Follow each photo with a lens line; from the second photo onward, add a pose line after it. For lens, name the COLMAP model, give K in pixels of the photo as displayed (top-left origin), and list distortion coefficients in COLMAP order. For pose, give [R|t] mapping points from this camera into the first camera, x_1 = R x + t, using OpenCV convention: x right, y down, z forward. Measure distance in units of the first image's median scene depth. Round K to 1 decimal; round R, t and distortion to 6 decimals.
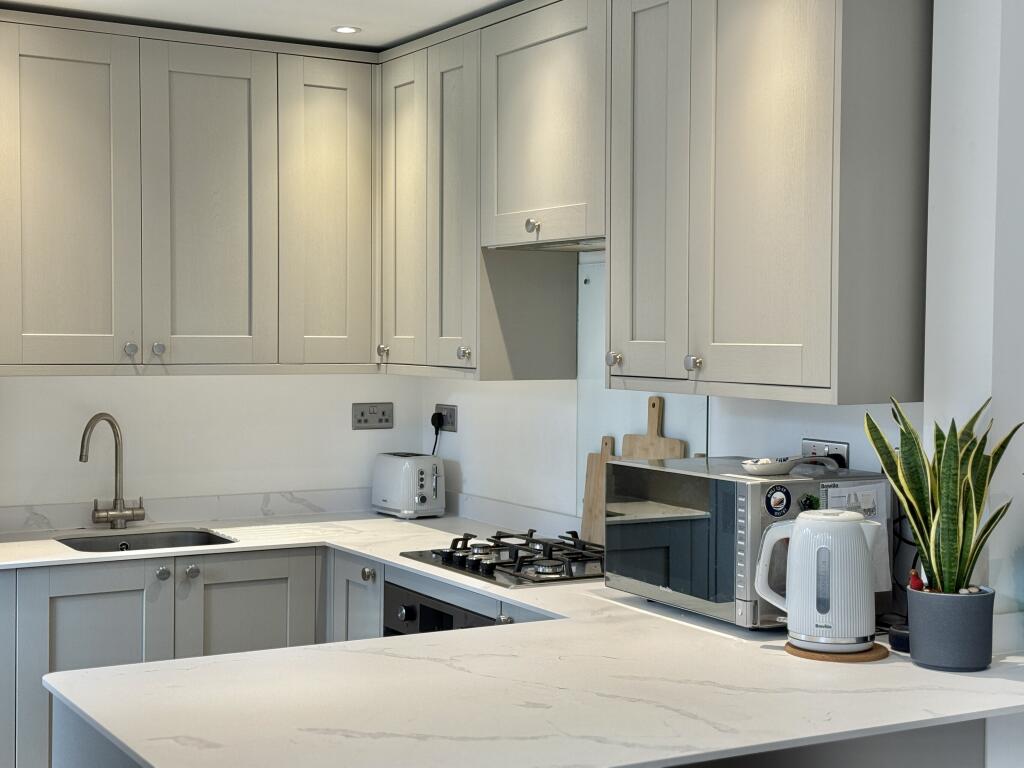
lens RADIAL K [[1527.0, 0, 512.0], [0, 1527.0, 384.0], [0, 0, 1]] dist [0.138918, -0.029079]
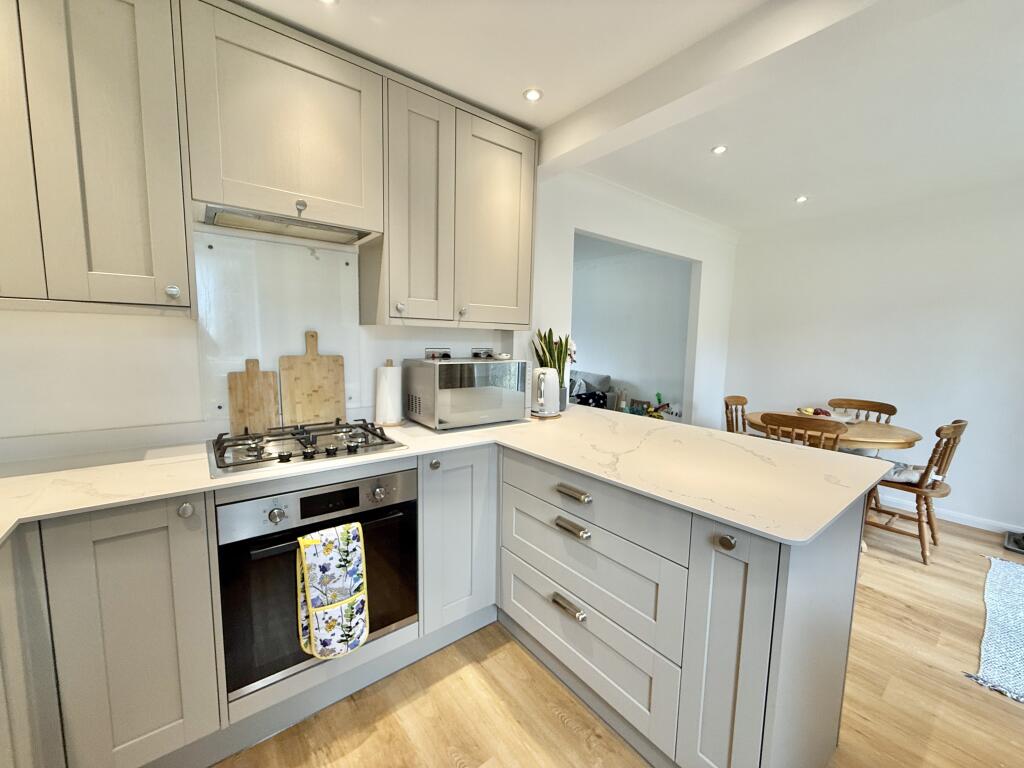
lens RADIAL K [[407.2, 0, 508.3], [0, 407.2, 383.4], [0, 0, 1]] dist [-0.000382, 0.000239]
pose [[-0.134823, -0.120151, 0.983558, -0.364023], [0.012789, 0.992327, 0.122975, 0.011994], [-0.990787, 0.029158, -0.132252, 0.804184]]
